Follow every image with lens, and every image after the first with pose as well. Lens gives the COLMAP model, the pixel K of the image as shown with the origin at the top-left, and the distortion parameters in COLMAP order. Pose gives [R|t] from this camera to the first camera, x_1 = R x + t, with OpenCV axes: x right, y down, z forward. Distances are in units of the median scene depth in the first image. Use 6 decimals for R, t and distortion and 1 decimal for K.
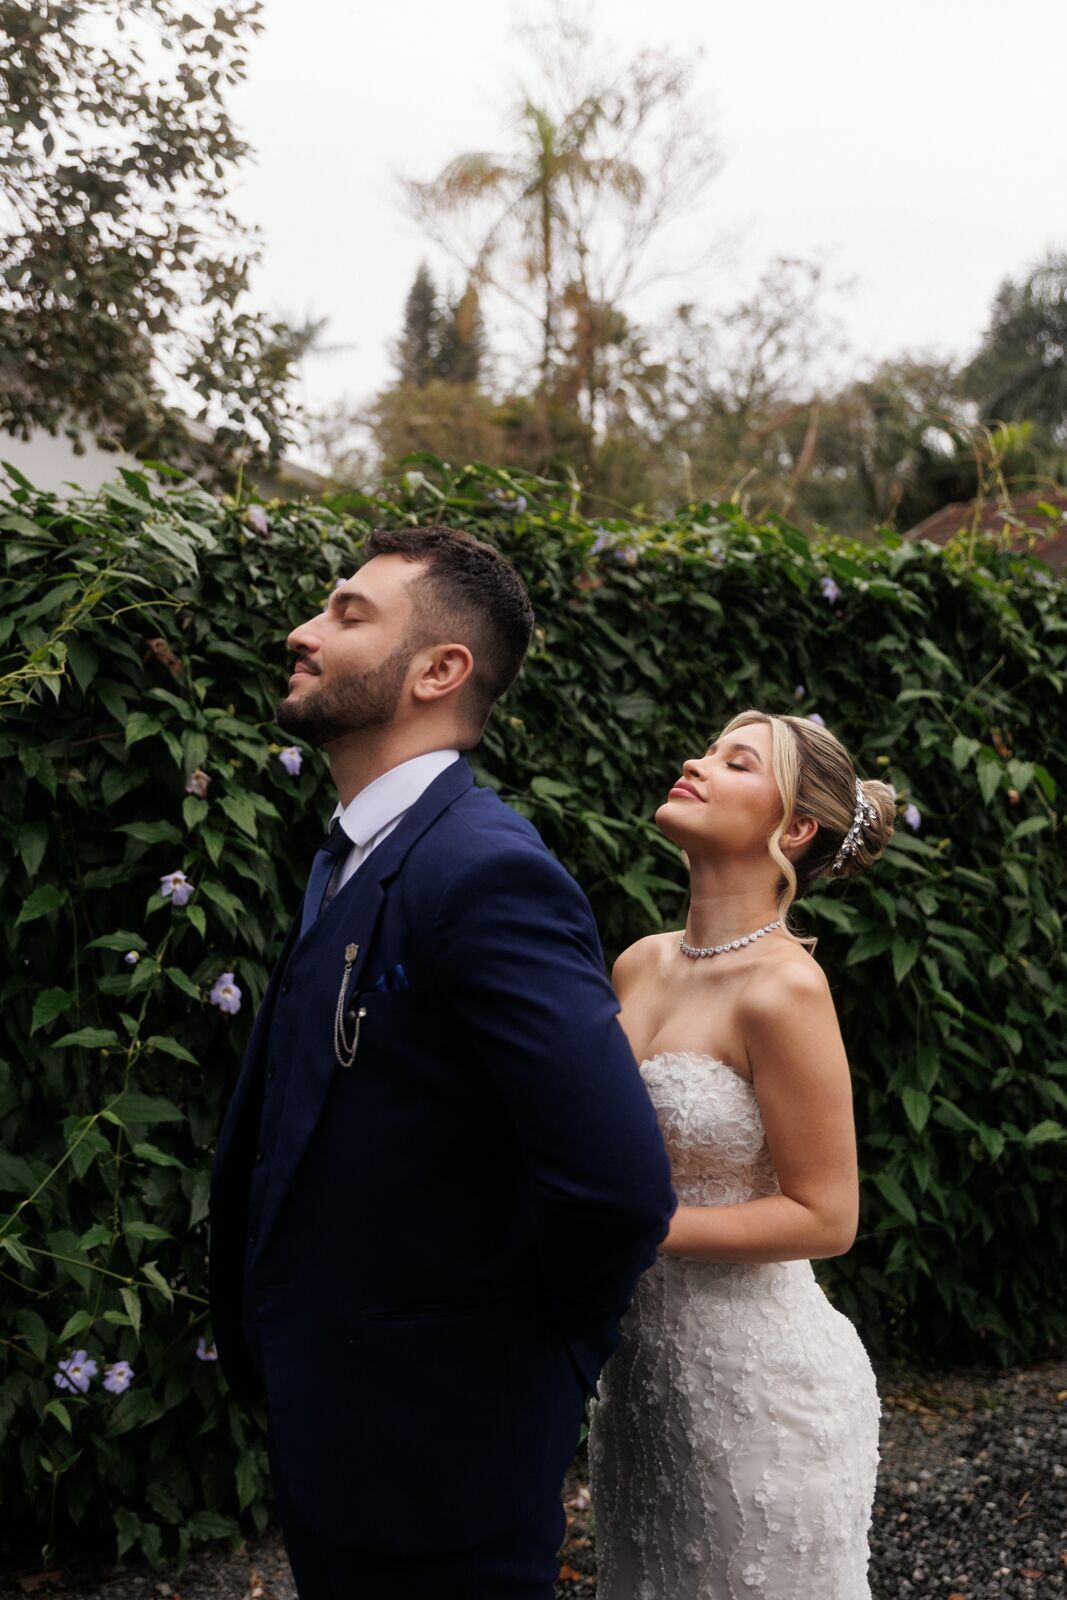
lens RADIAL K [[1775.6, 0, 533.5], [0, 1775.6, 800.0], [0, 0, 1]] dist [-0.009680, 0.014454]
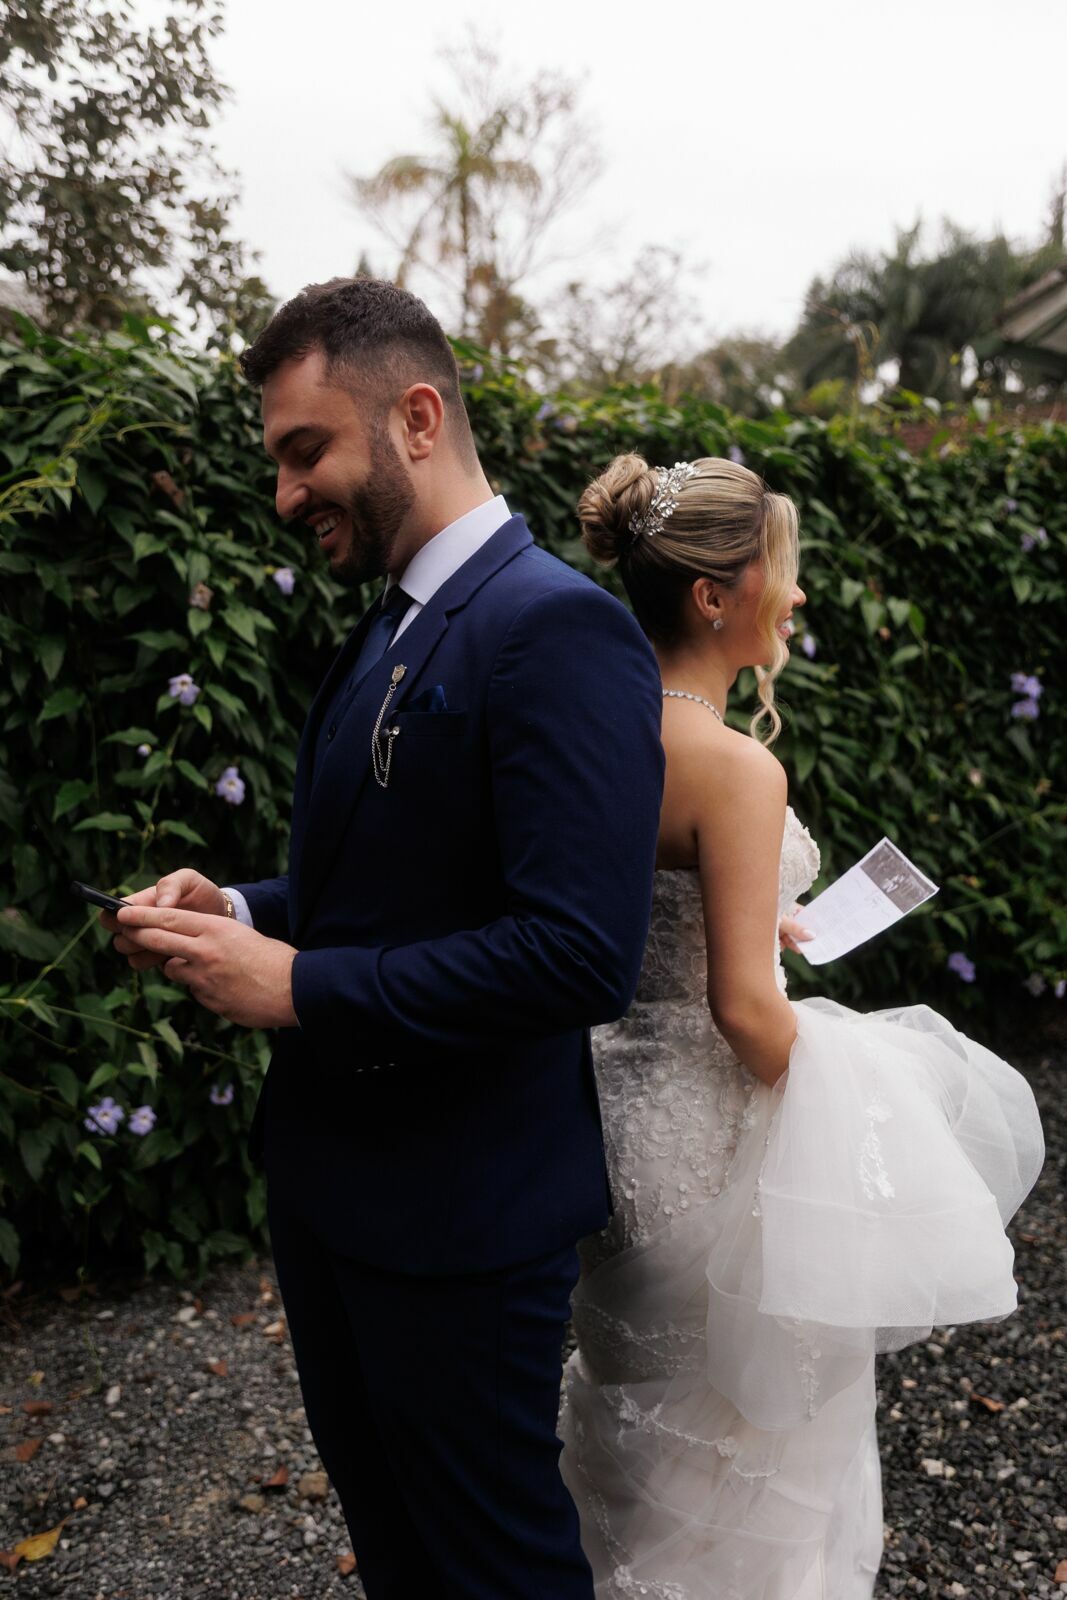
lens RADIAL K [[1353.1, 0, 533.5], [0, 1353.1, 800.0], [0, 0, 1]] dist [-0.003375, 0.003487]
pose [[0.998296, -0.004967, 0.058137, -0.023932], [-0.000291, 0.995934, 0.090086, 0.030956], [-0.058348, -0.089949, 0.994236, 0.102664]]
